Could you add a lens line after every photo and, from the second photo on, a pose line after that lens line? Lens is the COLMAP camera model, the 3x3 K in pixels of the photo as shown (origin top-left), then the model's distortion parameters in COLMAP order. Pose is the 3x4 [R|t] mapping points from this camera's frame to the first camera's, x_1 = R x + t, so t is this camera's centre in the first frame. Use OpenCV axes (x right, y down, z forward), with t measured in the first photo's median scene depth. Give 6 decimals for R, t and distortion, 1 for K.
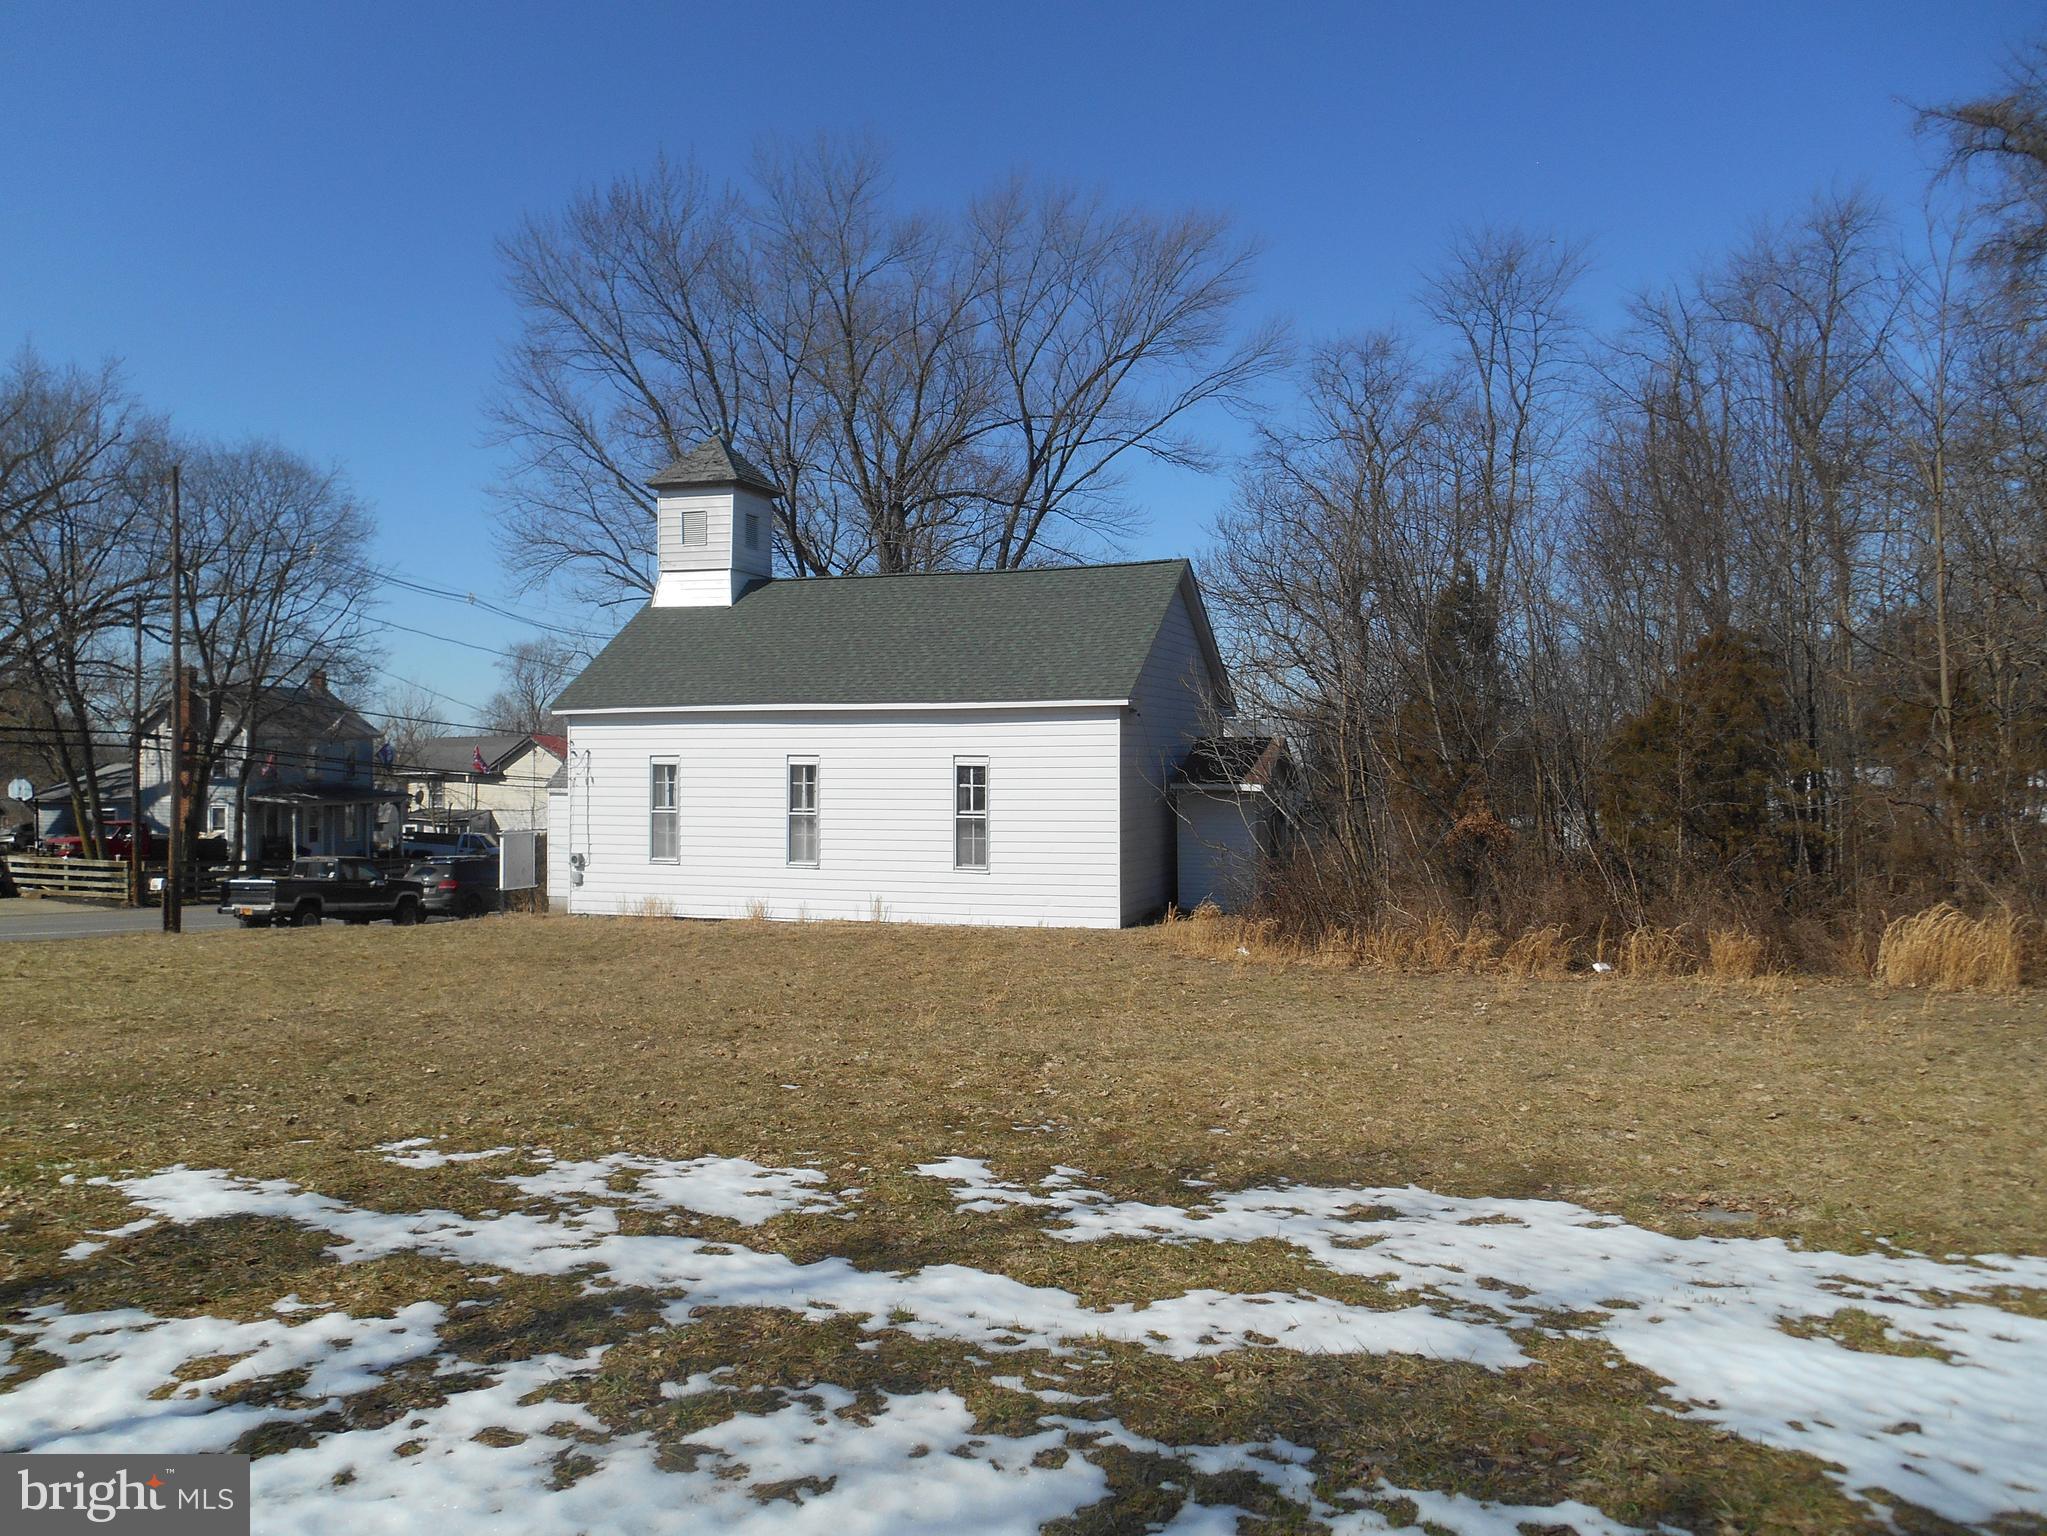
lens RADIAL K [[1574.5, 0, 1023.5], [0, 1574.5, 768.0], [0, 0, 1]] dist [-0.037648, 0.033688]
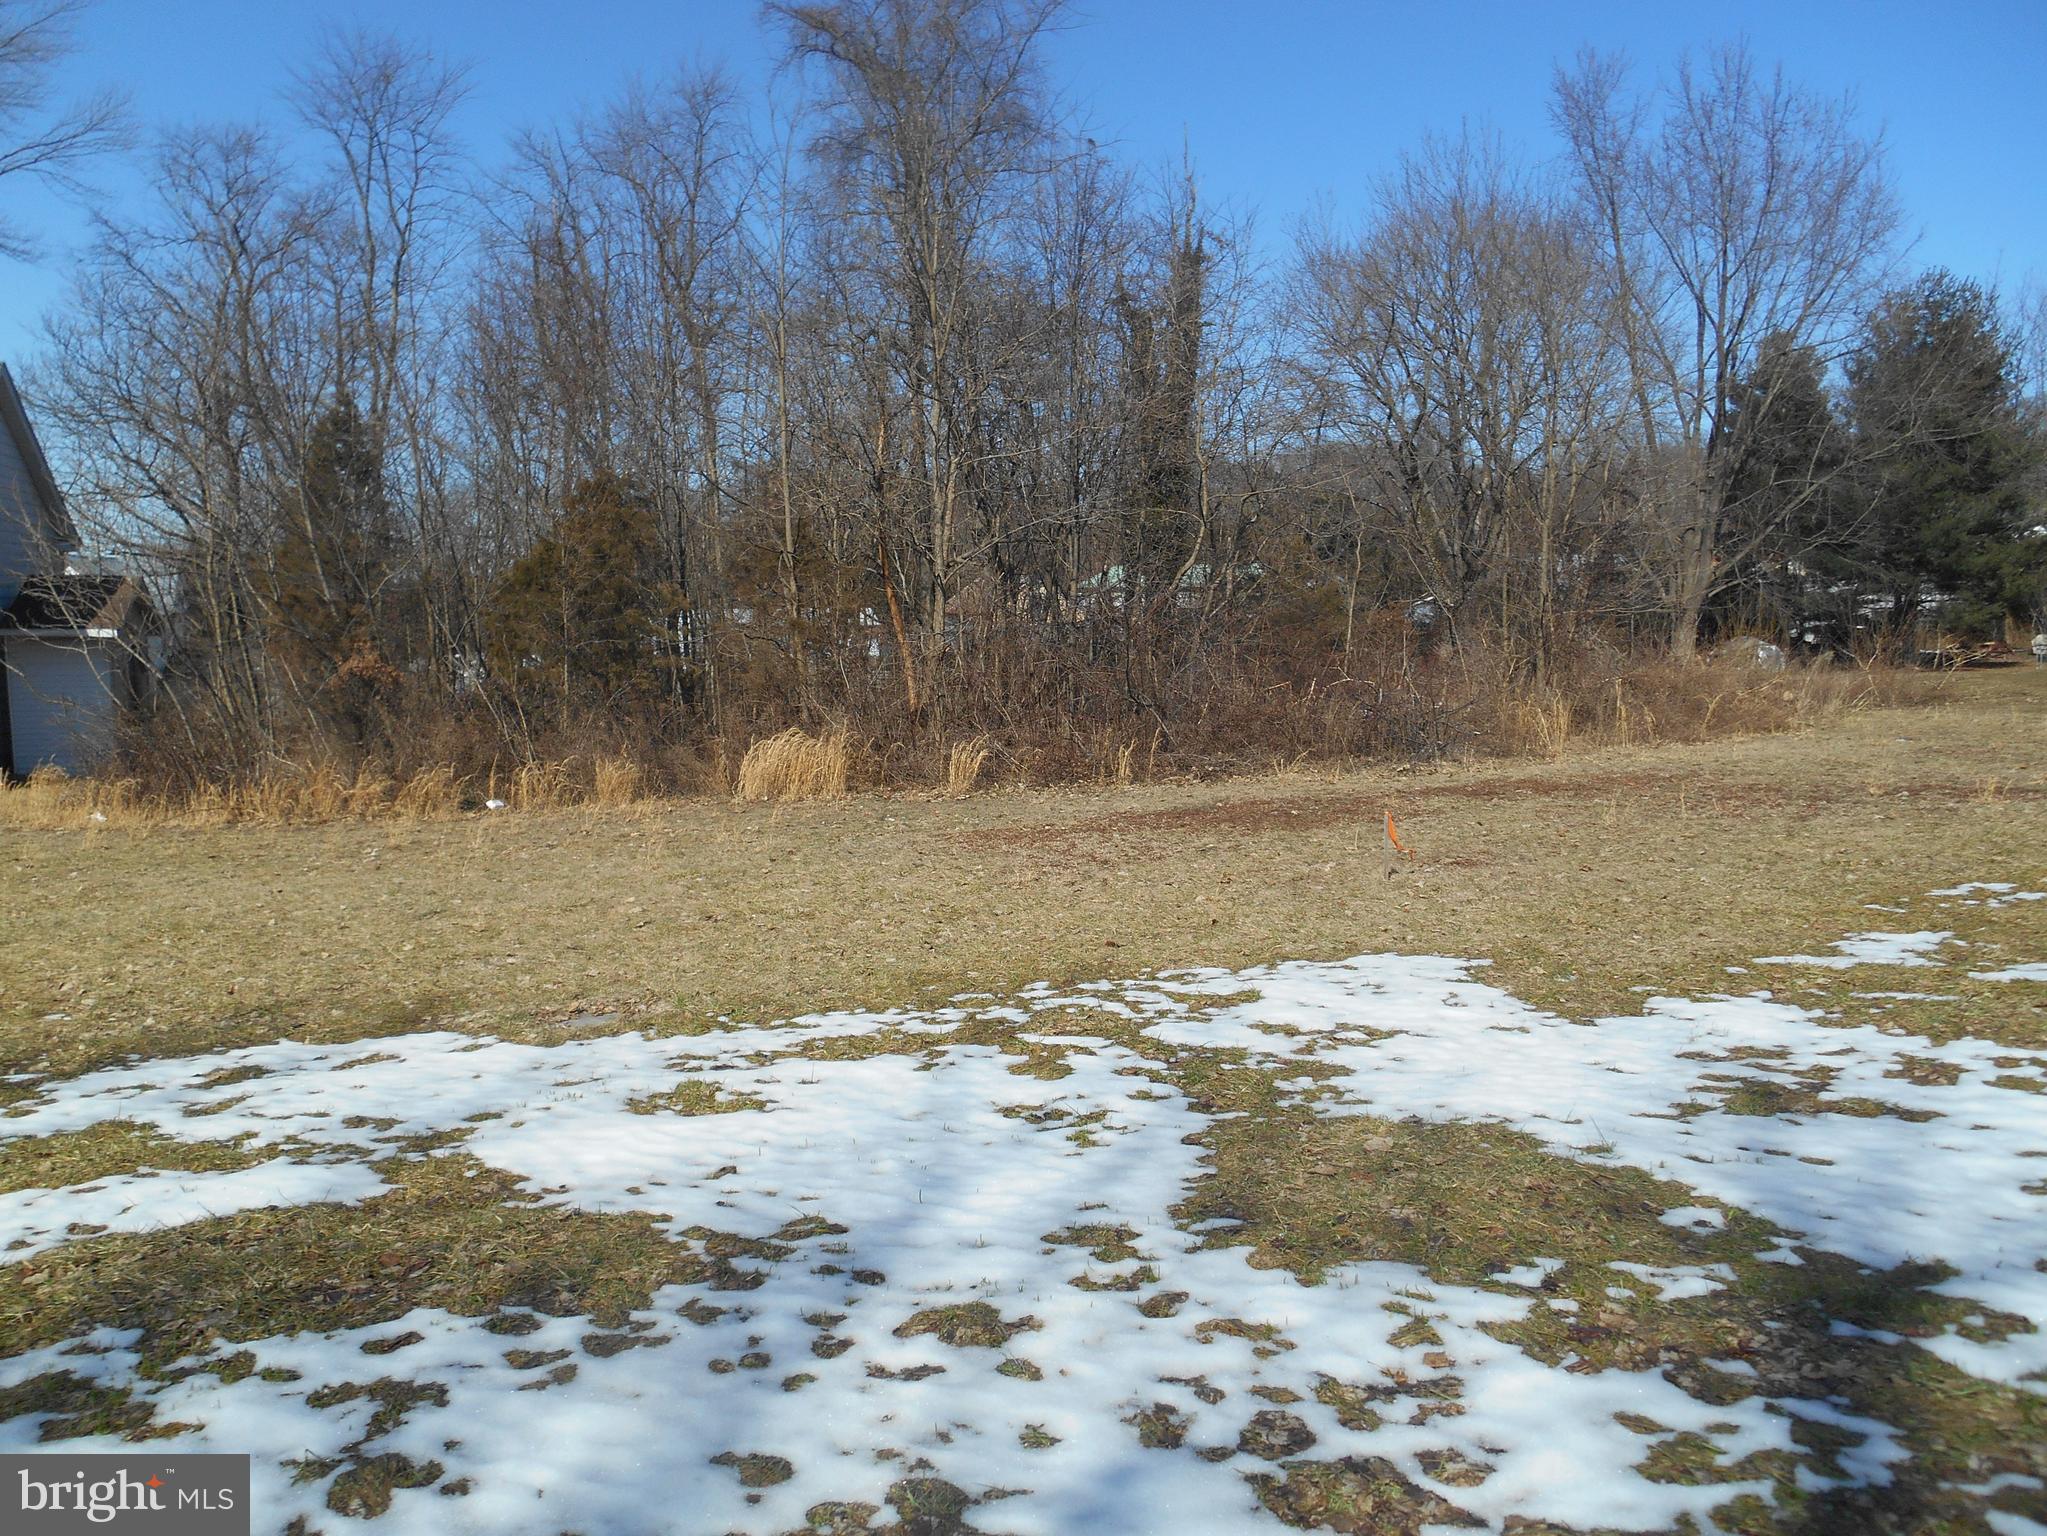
lens RADIAL K [[1565.9, 0, 1023.5], [0, 1565.9, 768.0], [0, 0, 1]] dist [-0.010603, 0.001950]
pose [[0.798102, -0.059767, 0.599551, 0.034640], [0.004972, 0.995688, 0.092637, 0.011234], [-0.602502, -0.070953, 0.794957, -0.012181]]
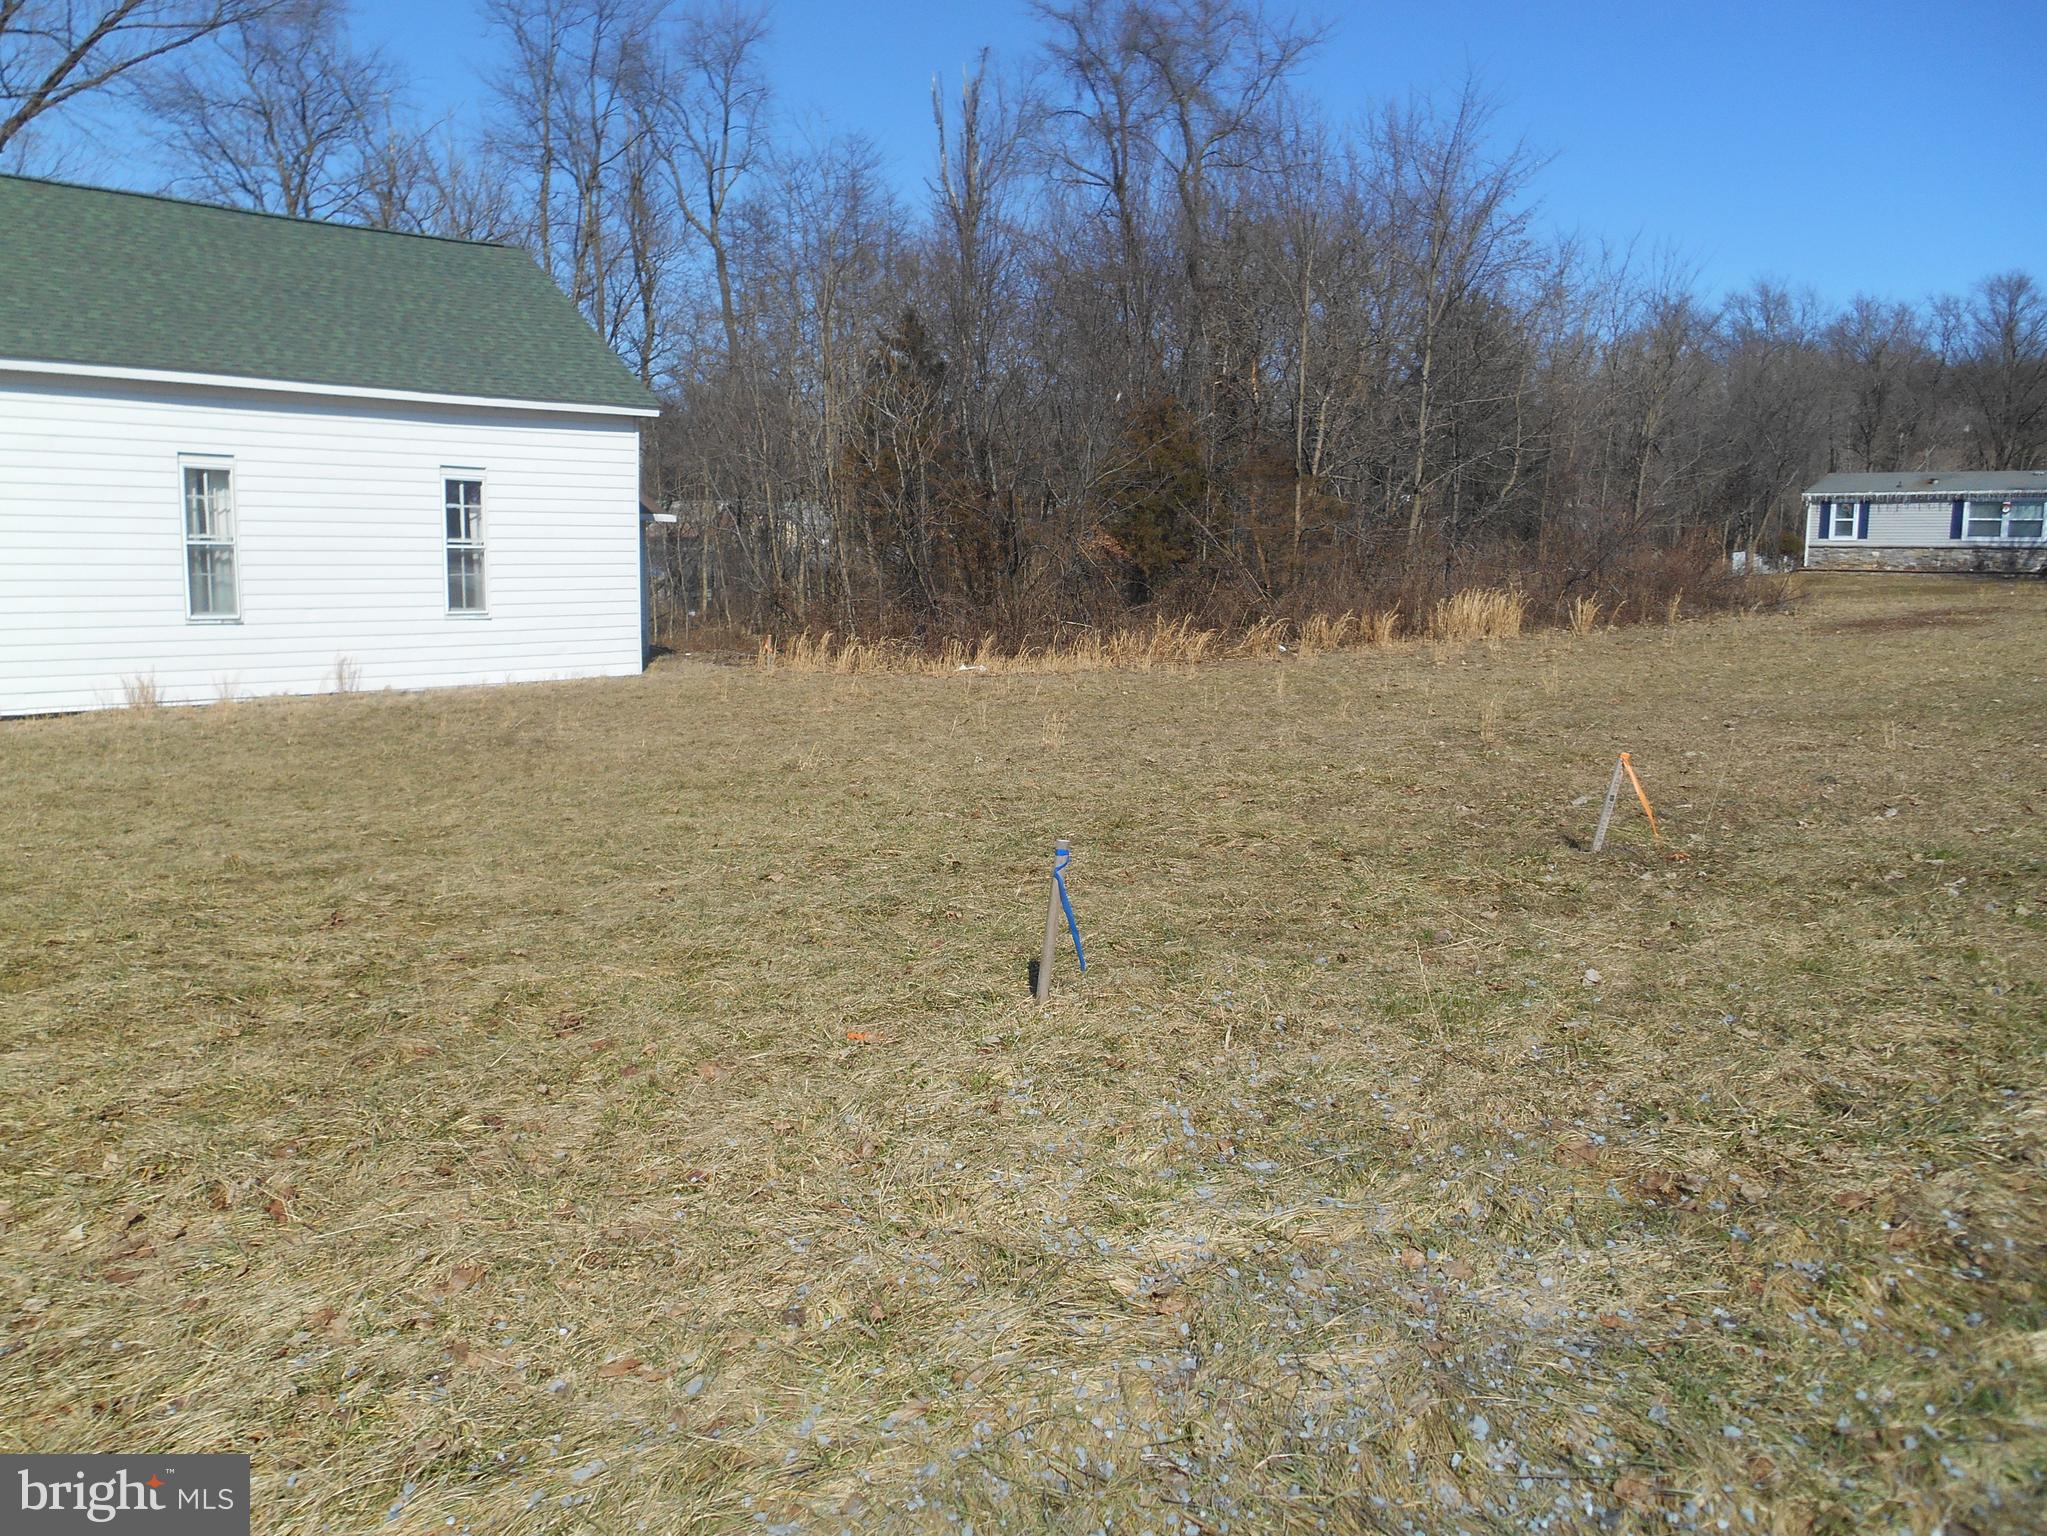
lens RADIAL K [[1570.1, 0, 1009.5], [0, 1570.1, 764.2], [0, 0, 1]] dist [-0.027183, -0.003205]
pose [[0.436845, -0.115162, 0.892135, -0.911662], [-0.011776, 0.990954, 0.133684, 0.045955], [-0.899460, -0.068905, 0.431537, 0.617165]]
